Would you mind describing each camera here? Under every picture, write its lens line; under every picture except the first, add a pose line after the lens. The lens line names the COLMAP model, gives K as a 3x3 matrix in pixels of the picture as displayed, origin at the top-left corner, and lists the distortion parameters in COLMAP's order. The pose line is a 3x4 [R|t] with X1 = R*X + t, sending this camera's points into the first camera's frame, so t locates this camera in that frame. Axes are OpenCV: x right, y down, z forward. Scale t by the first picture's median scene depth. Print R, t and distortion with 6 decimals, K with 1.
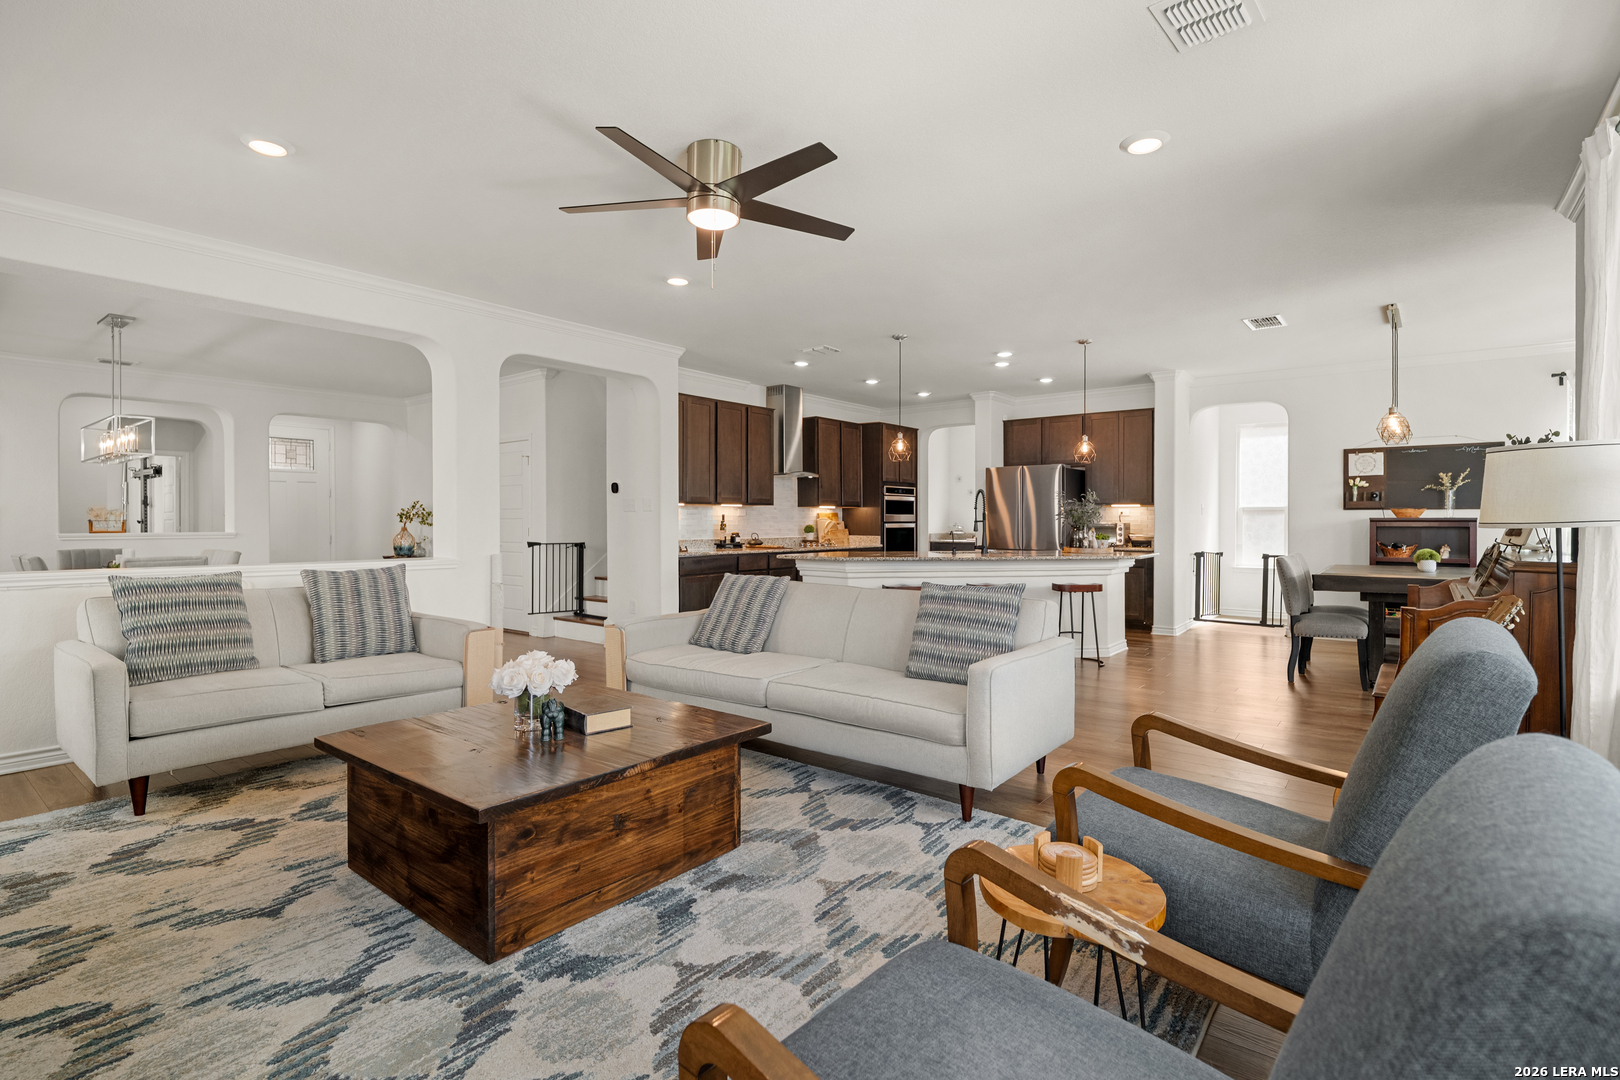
lens RADIAL K [[763.1, 0, 810.0], [0, 763.1, 540.0], [0, 0, 1]] dist [-0.004336, -0.000667]
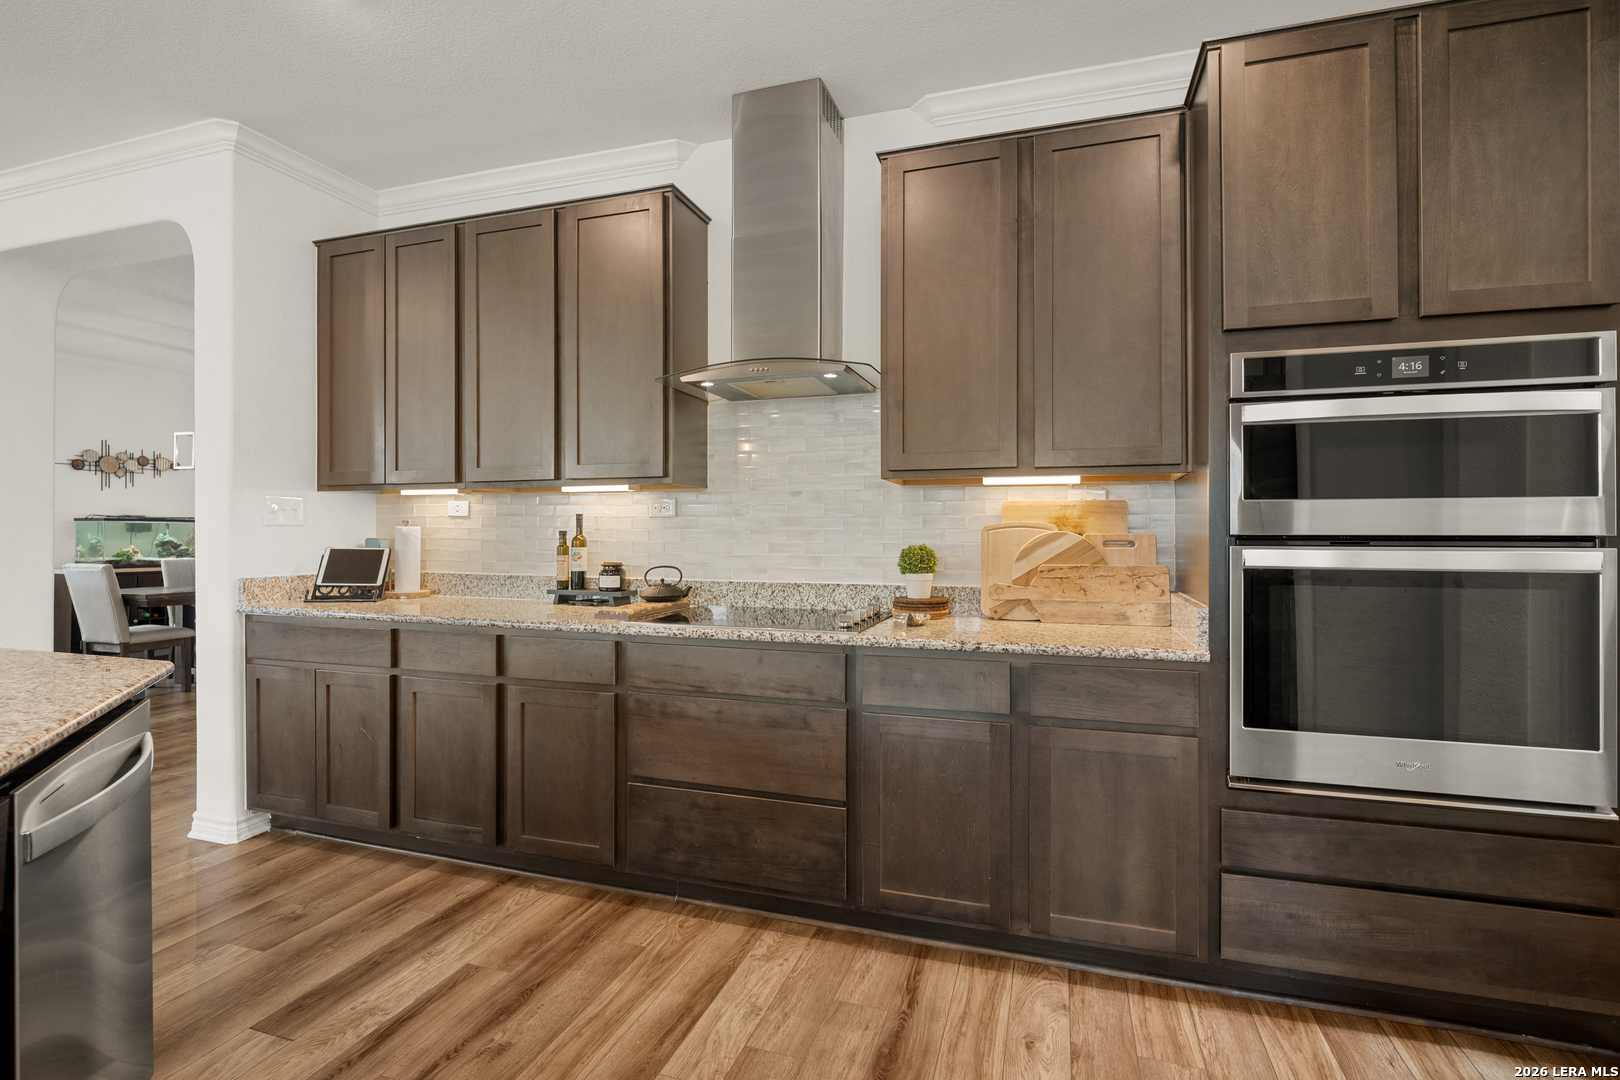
lens RADIAL K [[766.8, 0, 807.8], [0, 766.8, 532.6], [0, 0, 1]] dist [-0.003220, -0.000548]
pose [[0.348195, 0.000426, -0.937422, 0.252556], [-0.027562, 0.999572, -0.009784, -0.020620], [0.937017, 0.029244, 0.348057, 0.866507]]
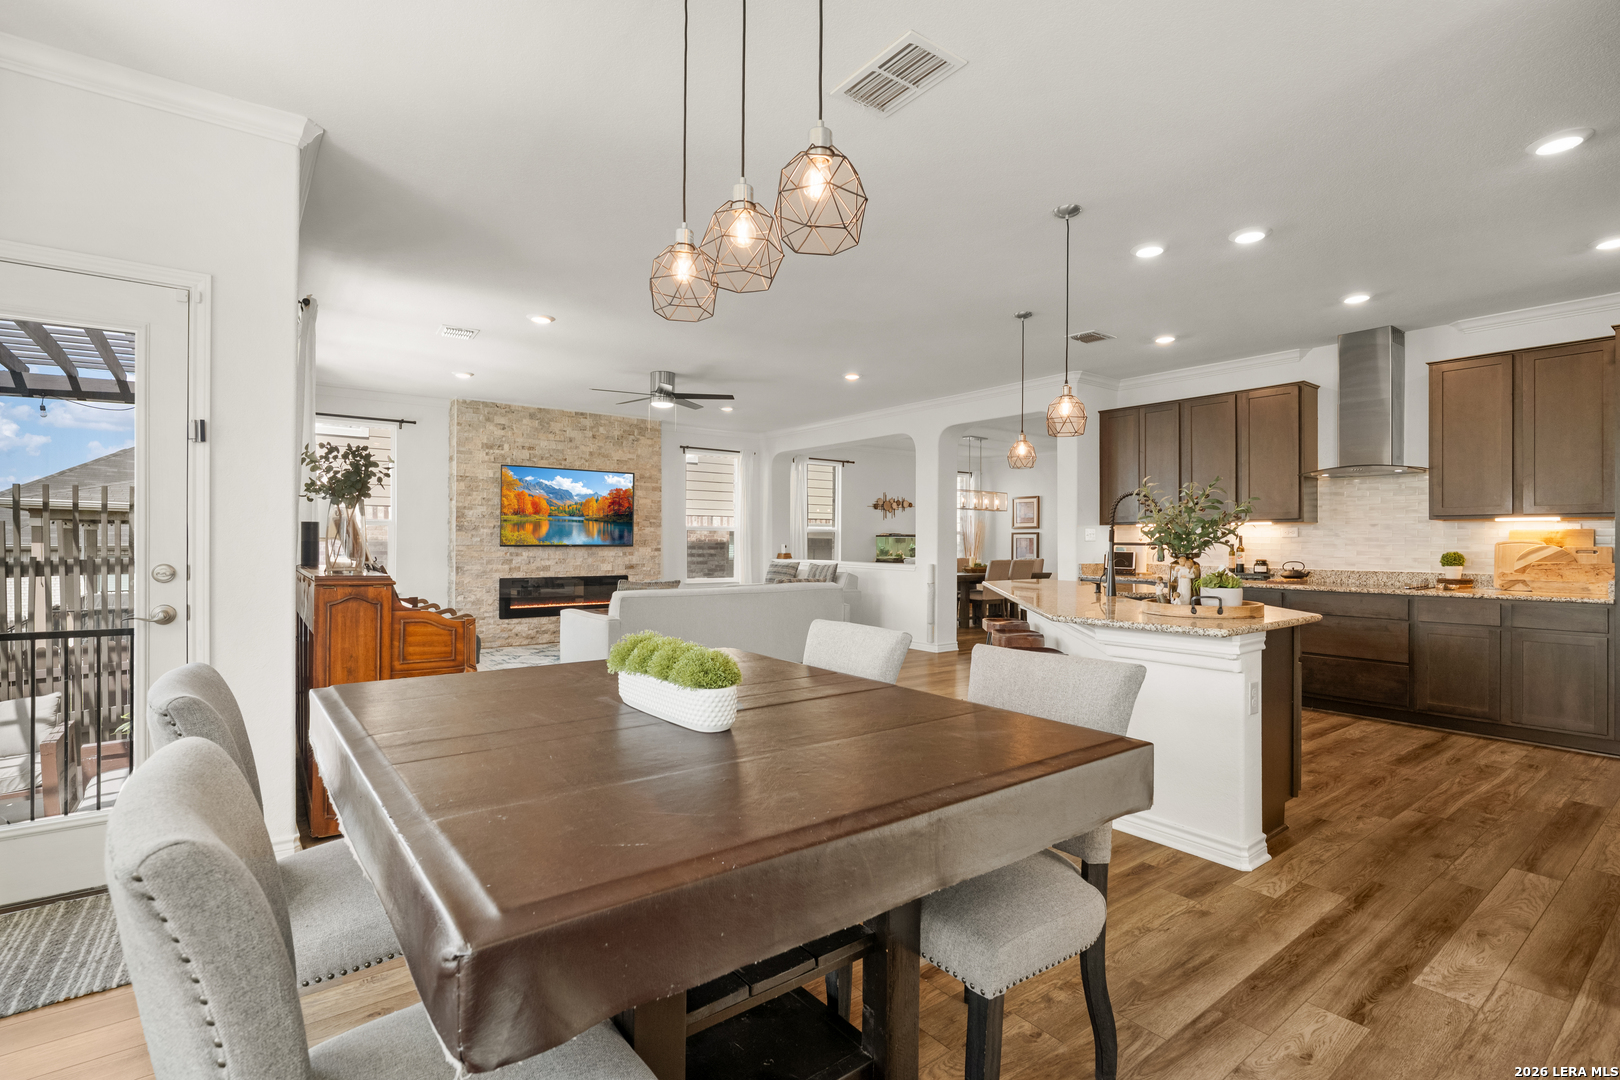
lens RADIAL K [[763.1, 0, 810.0], [0, 763.1, 540.0], [0, 0, 1]] dist [-0.004336, -0.000667]
pose [[-0.237559, -0.002686, -0.971369, 0.658752], [-0.030466, 0.999525, 0.004687, -0.016972], [0.970895, 0.030708, -0.237528, 0.676126]]
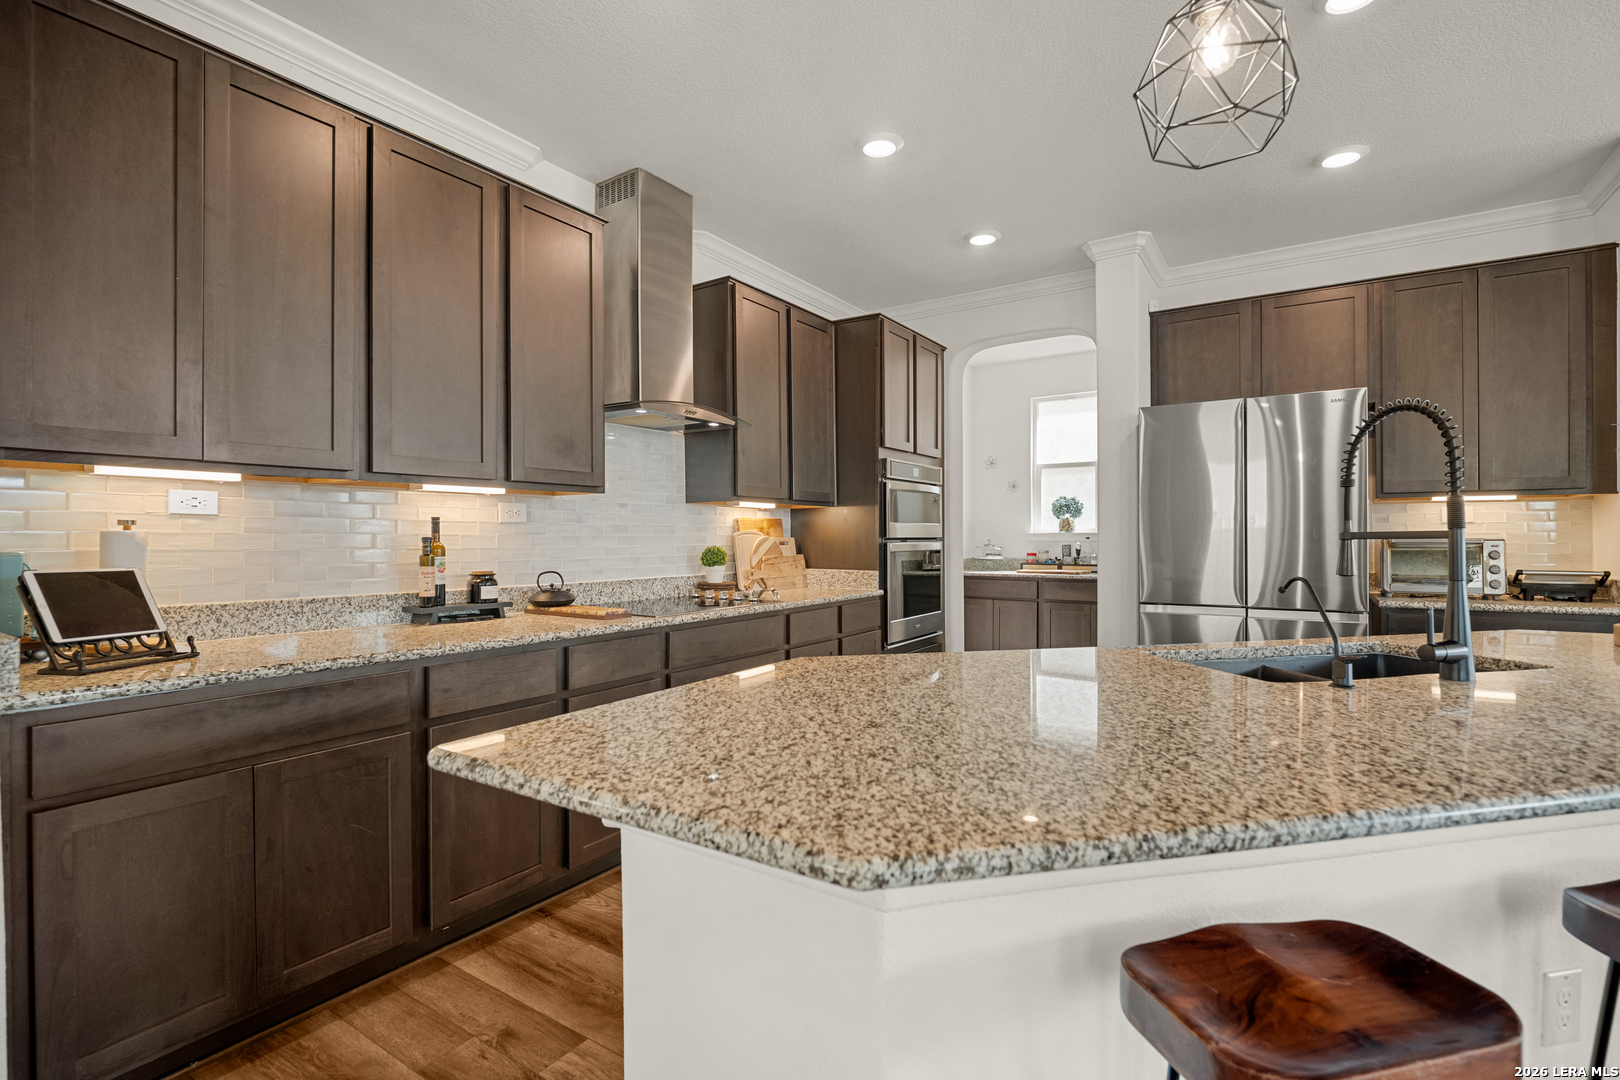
lens RADIAL K [[763.1, 0, 810.0], [0, 763.1, 540.0], [0, 0, 1]] dist [-0.004336, -0.000667]
pose [[0.995728, -0.001156, 0.092323, 0.012866], [0.003265, 0.999737, -0.022694, -0.013867], [-0.092272, 0.022899, 0.995470, 0.590126]]
